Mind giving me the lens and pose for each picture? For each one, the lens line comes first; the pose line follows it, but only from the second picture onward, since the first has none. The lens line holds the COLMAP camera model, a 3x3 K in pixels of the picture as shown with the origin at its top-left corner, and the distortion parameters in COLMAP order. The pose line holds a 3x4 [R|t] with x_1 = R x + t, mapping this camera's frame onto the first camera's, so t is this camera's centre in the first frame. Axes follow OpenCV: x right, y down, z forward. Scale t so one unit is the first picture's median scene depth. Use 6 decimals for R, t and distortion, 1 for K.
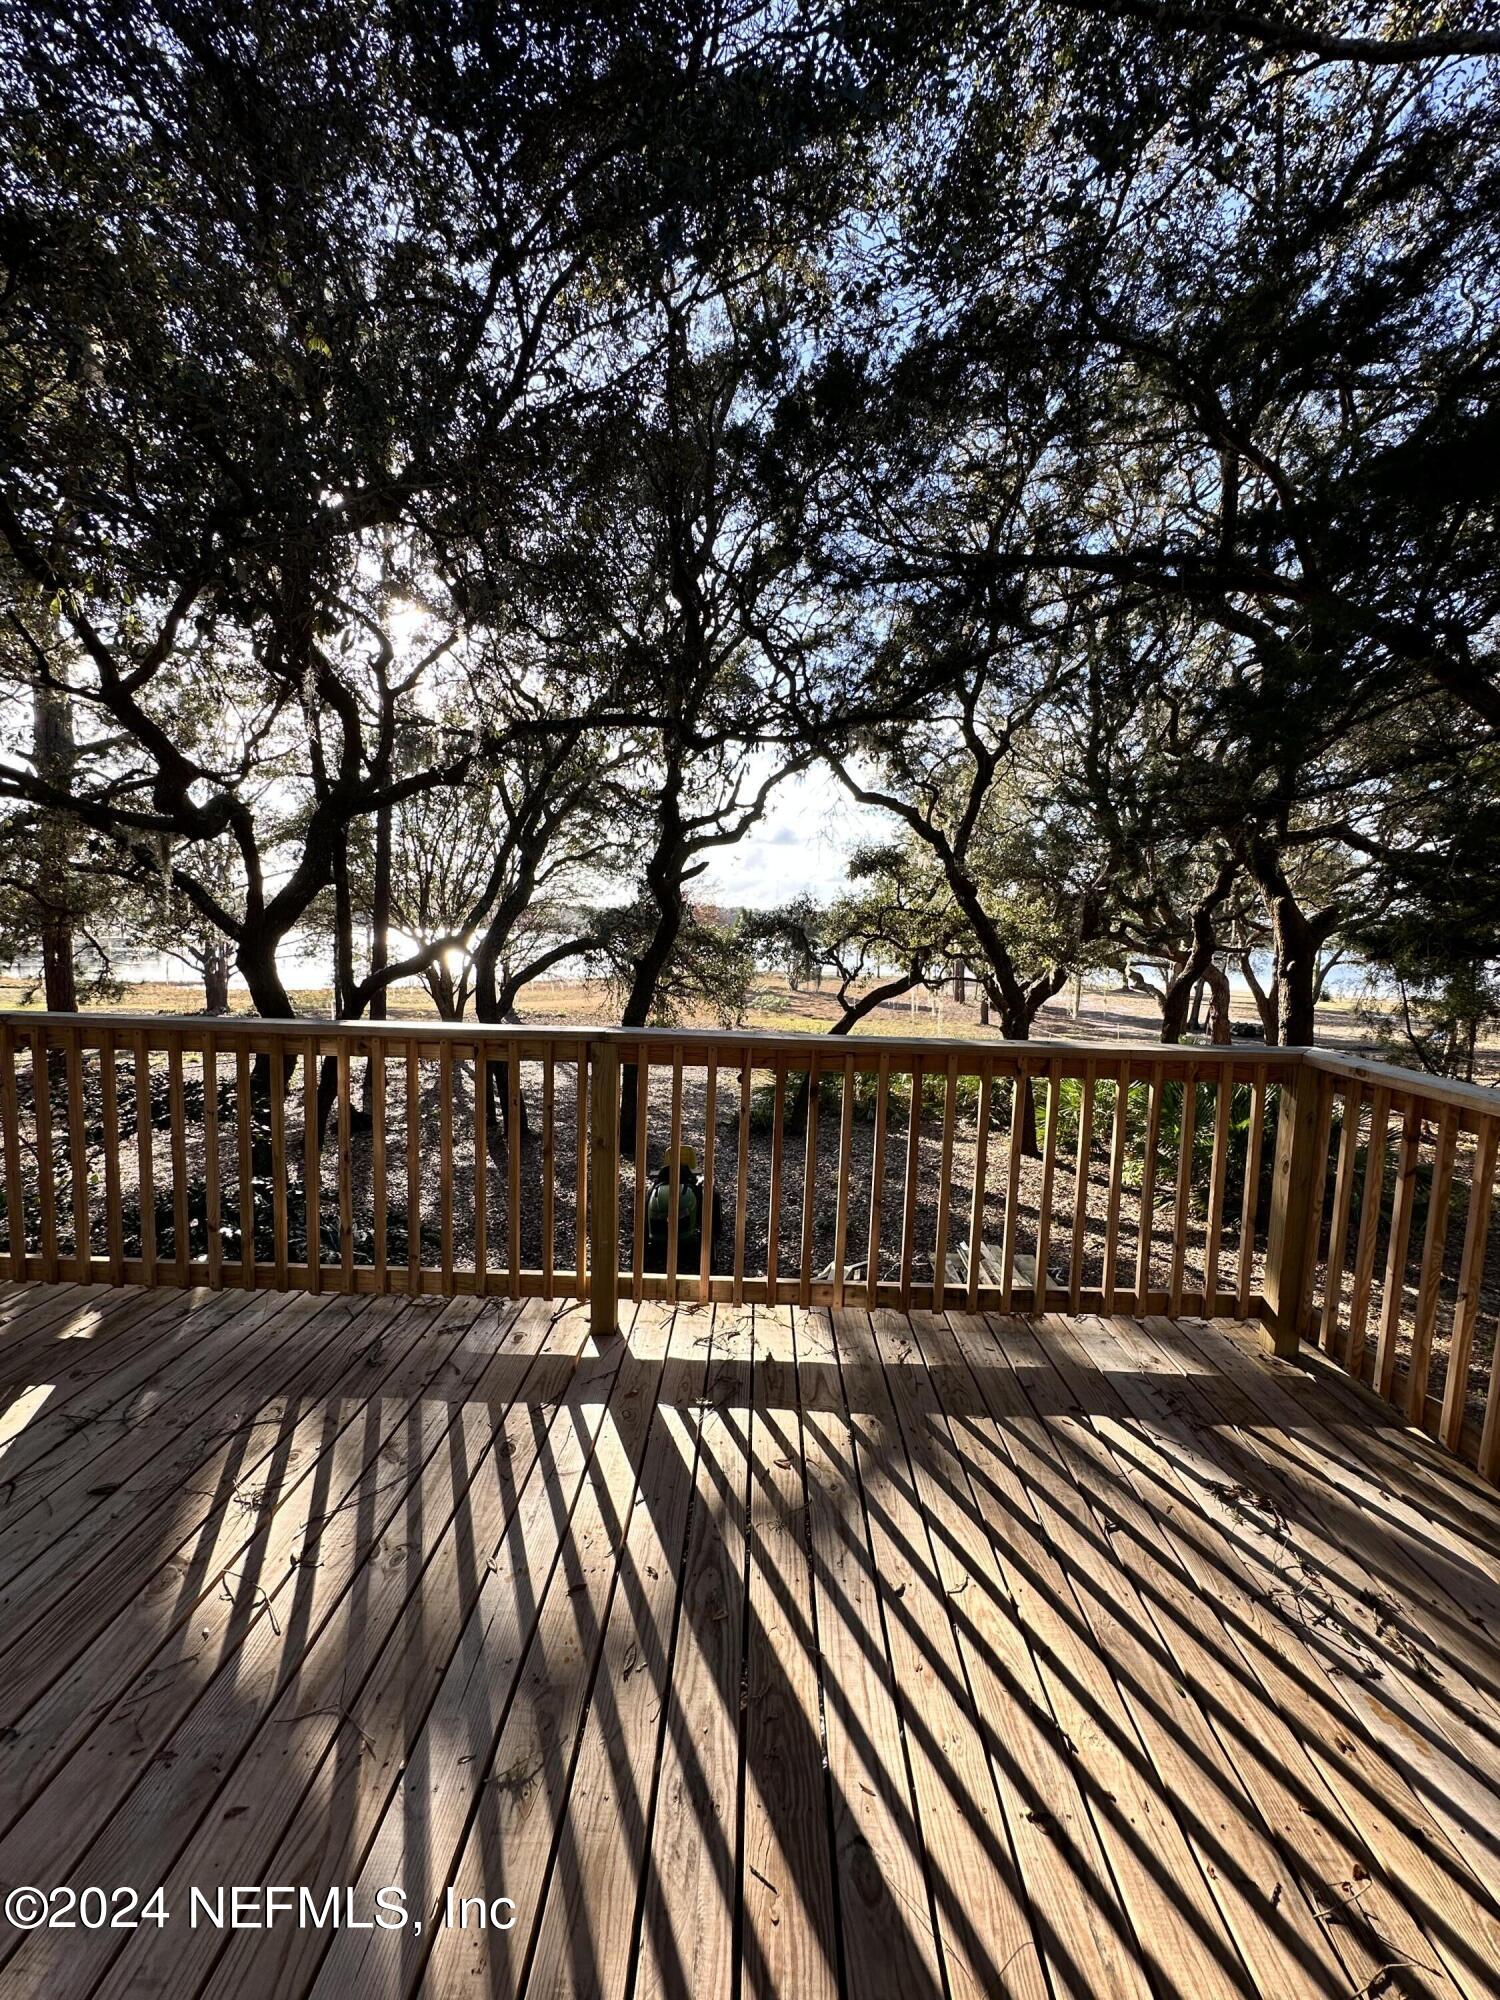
lens RADIAL K [[797.3, 0, 753.0], [0, 797.3, 1010.1], [0, 0, 1]] dist [-0.003894, 0.000928]
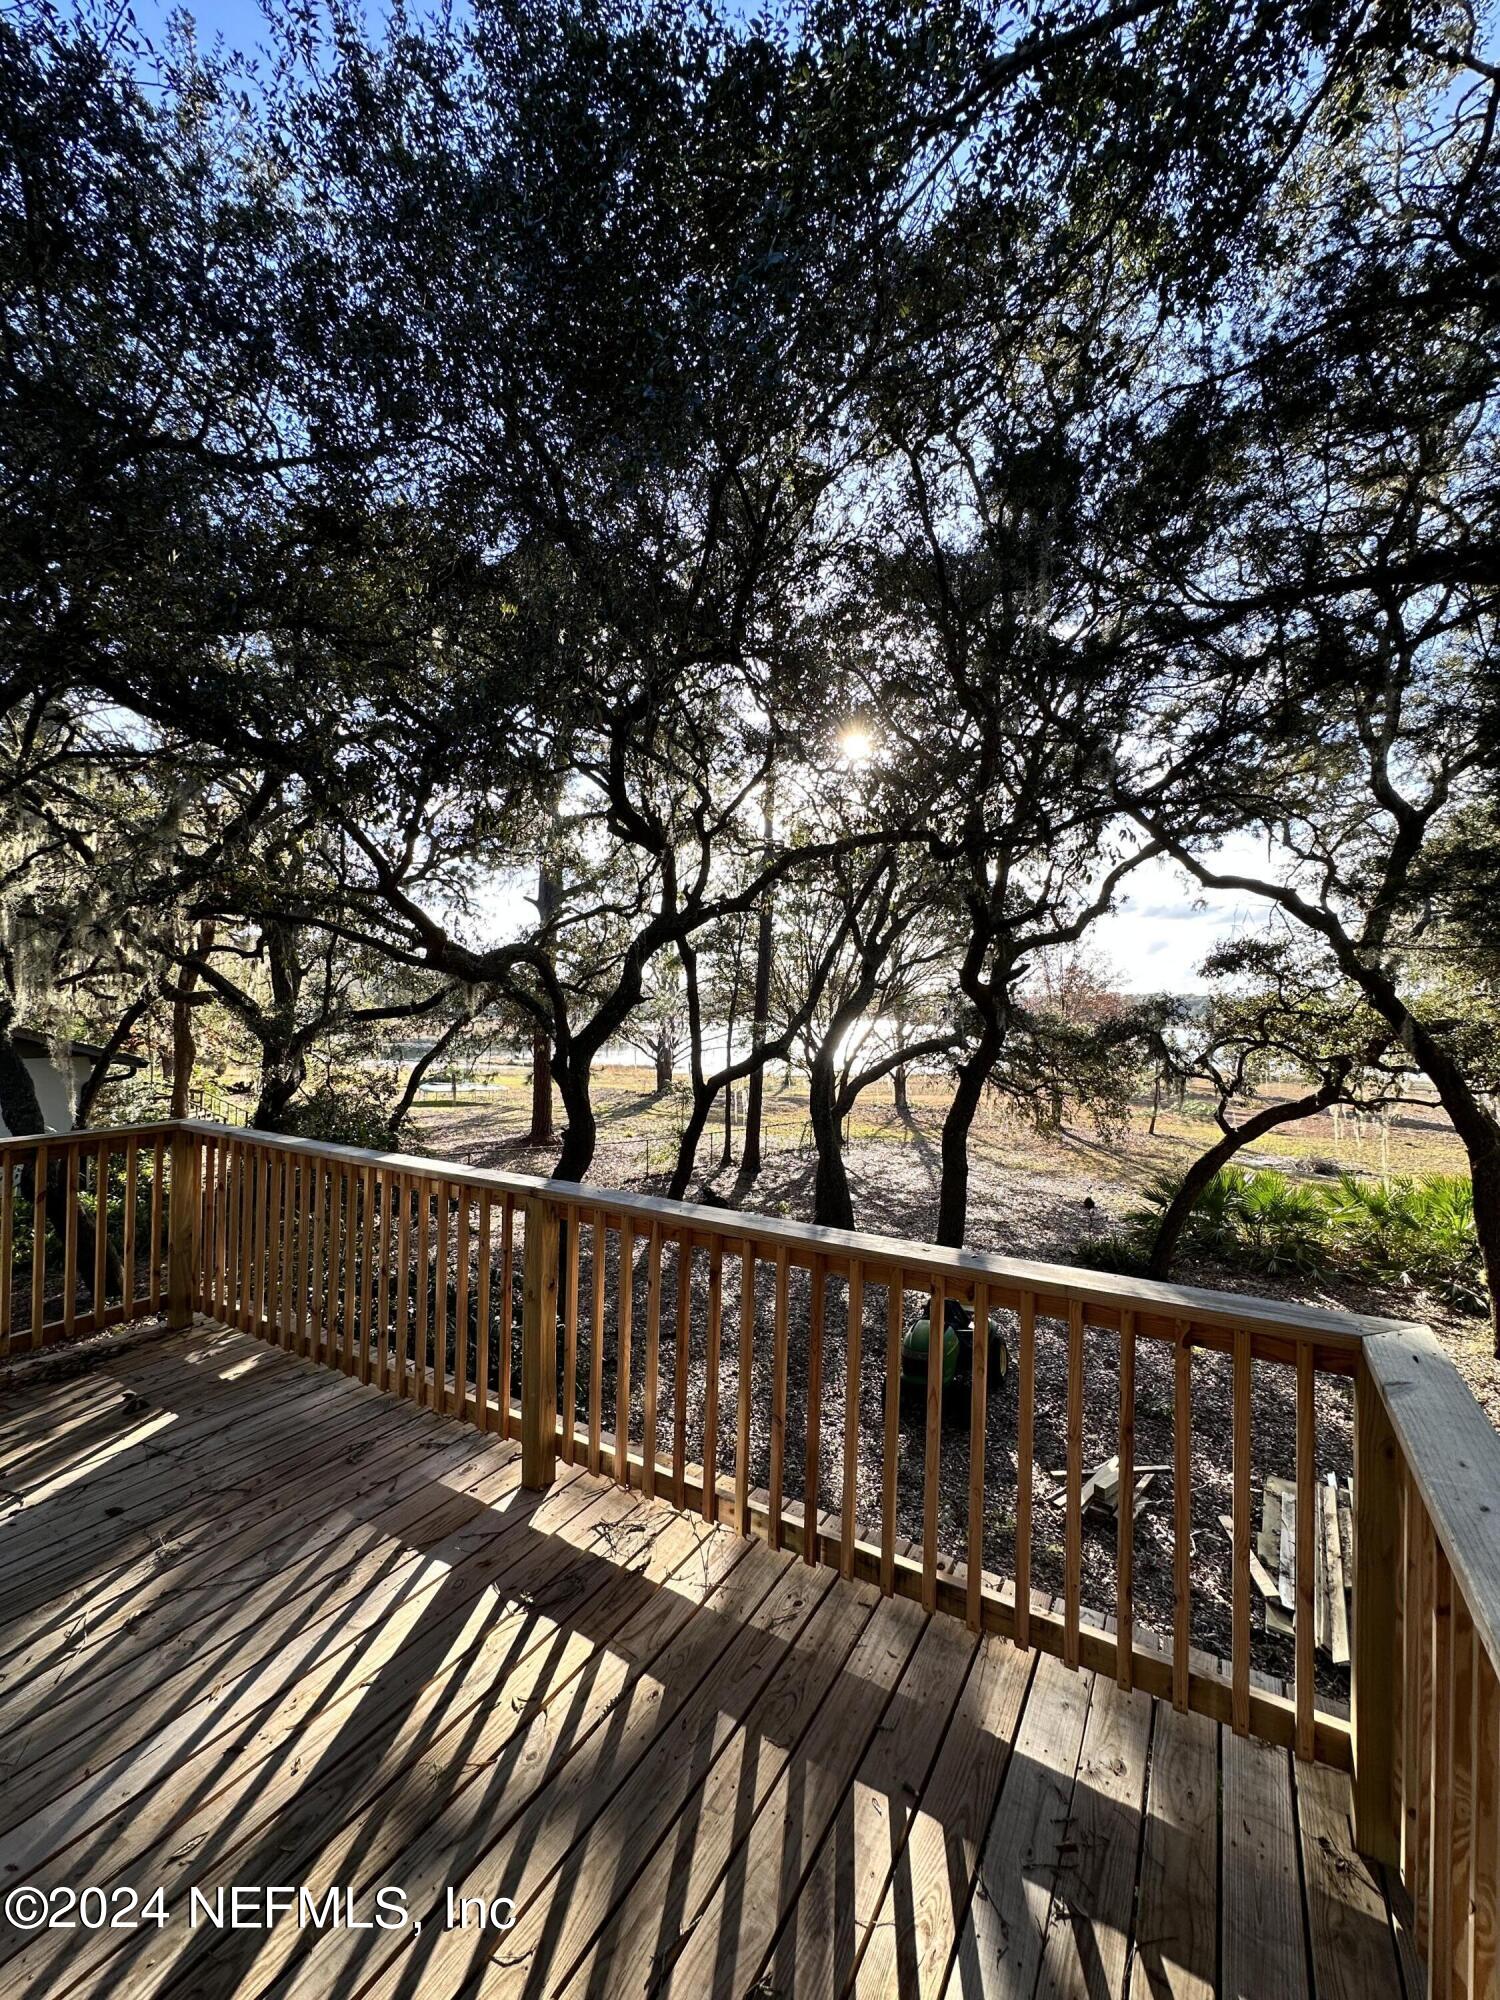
lens RADIAL K [[797.3, 0, 754.5], [0, 797.3, 1005.1], [0, 0, 1]] dist [-0.003894, 0.000928]
pose [[0.869127, -0.012110, -0.494441, 0.563437], [-0.046852, 0.993189, -0.106683, -0.106766], [0.492365, 0.115887, 0.862639, 0.199535]]
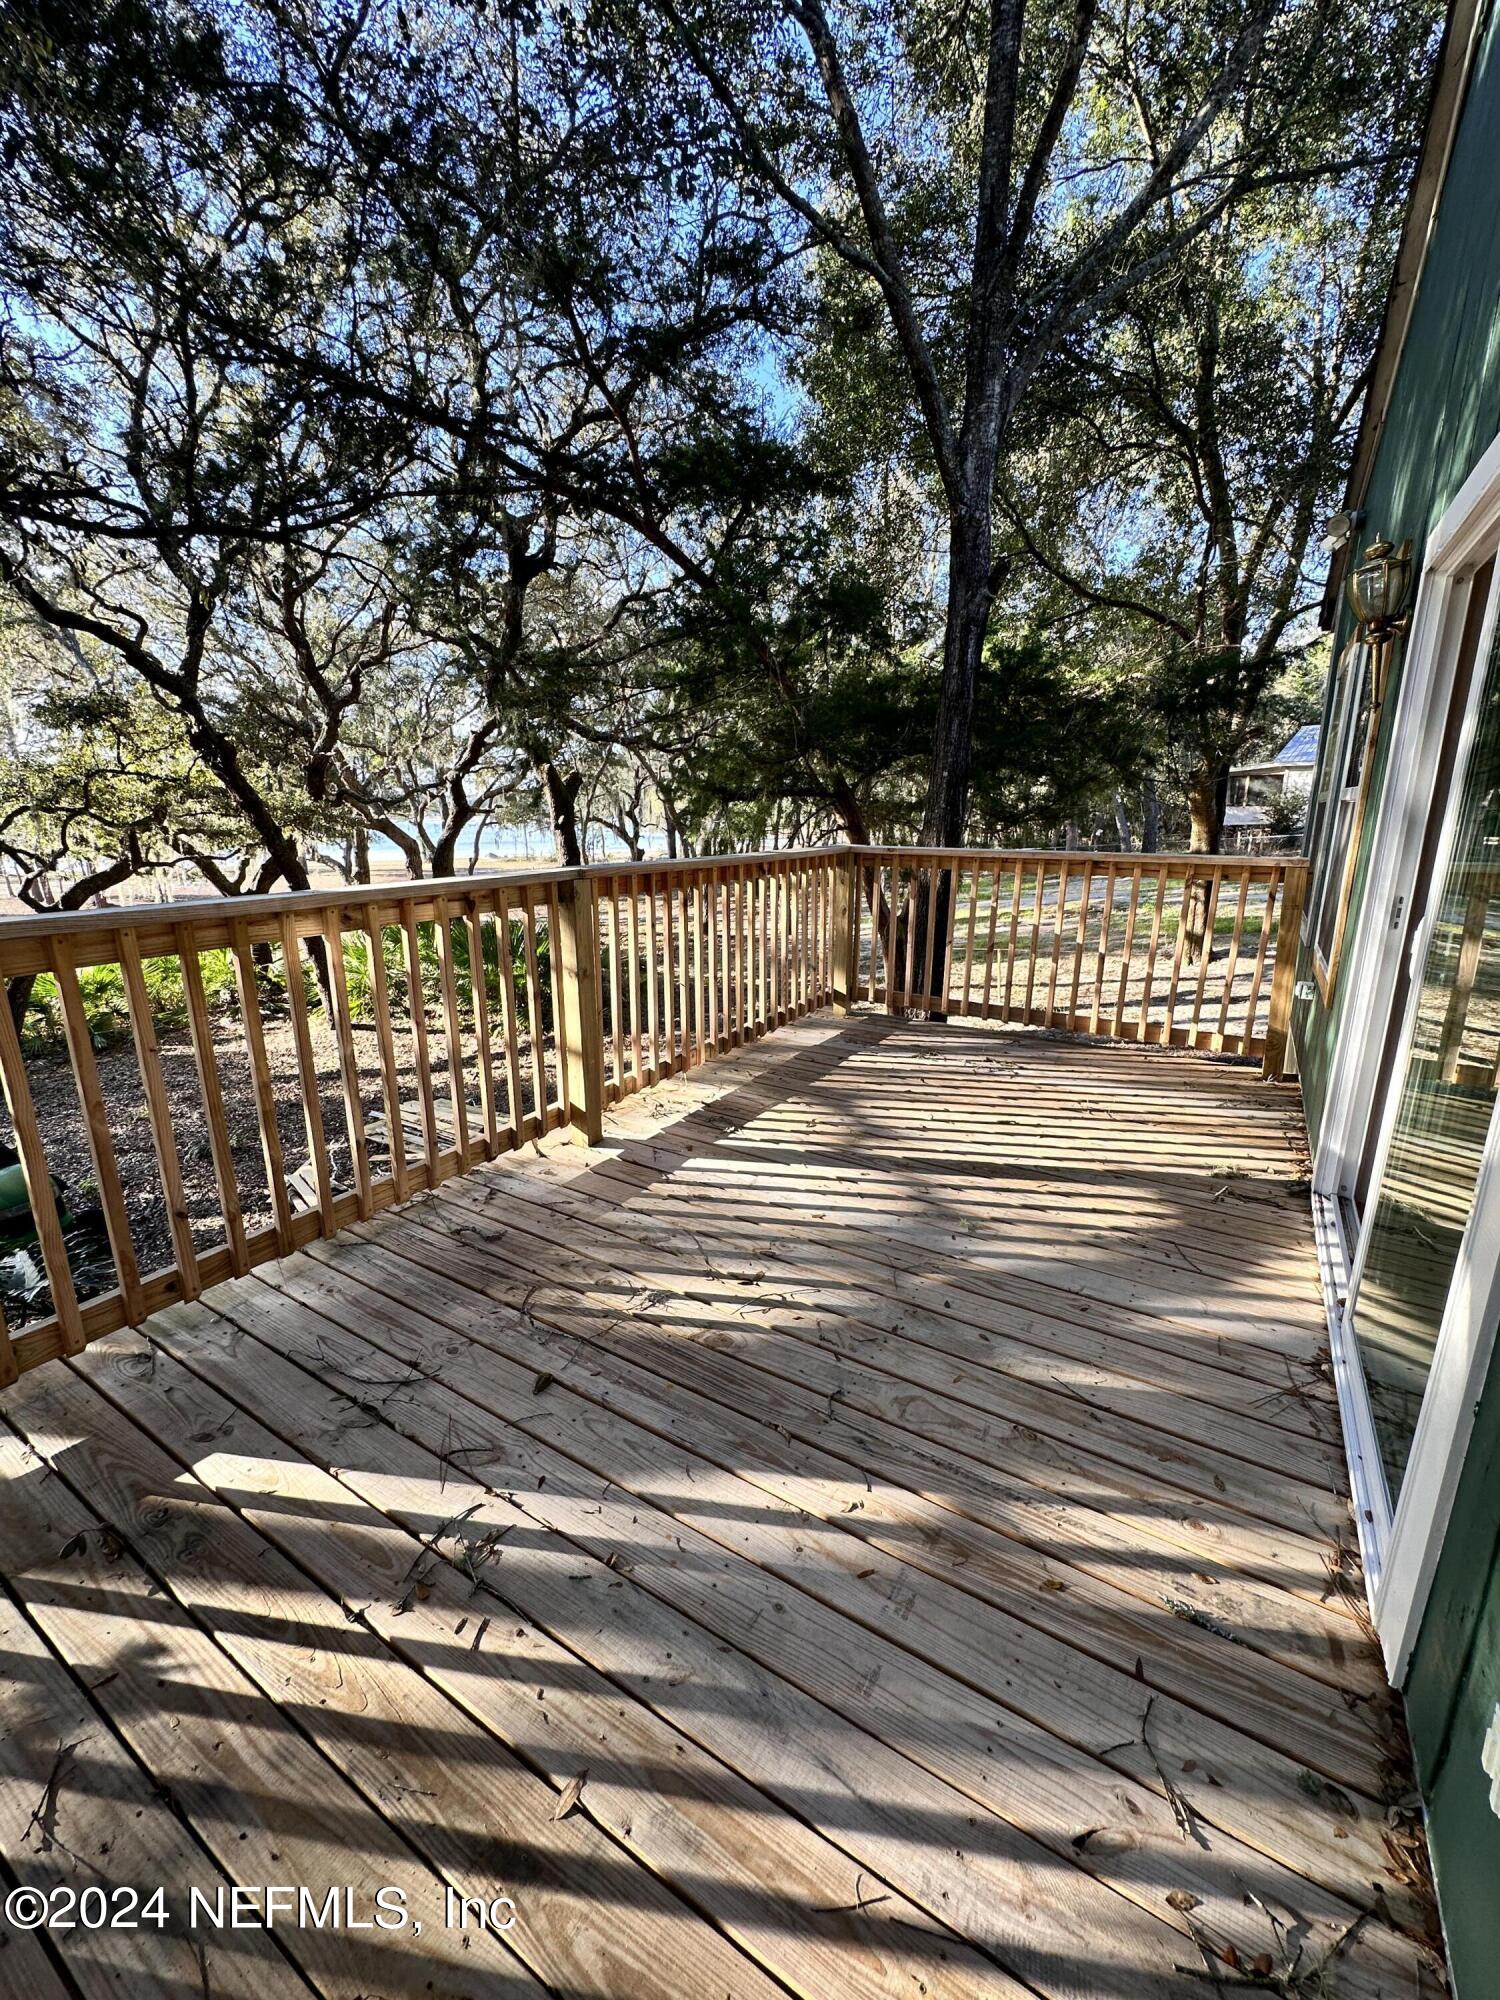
lens RADIAL K [[797.3, 0, 747.8], [0, 797.3, 1004.0], [0, 0, 1]] dist [-0.003894, 0.000928]
pose [[0.515924, -0.229865, 0.825218, -0.963304], [0.106284, 0.973059, 0.204597, 0.007917], [-0.850015, -0.017849, 0.526455, 0.225589]]
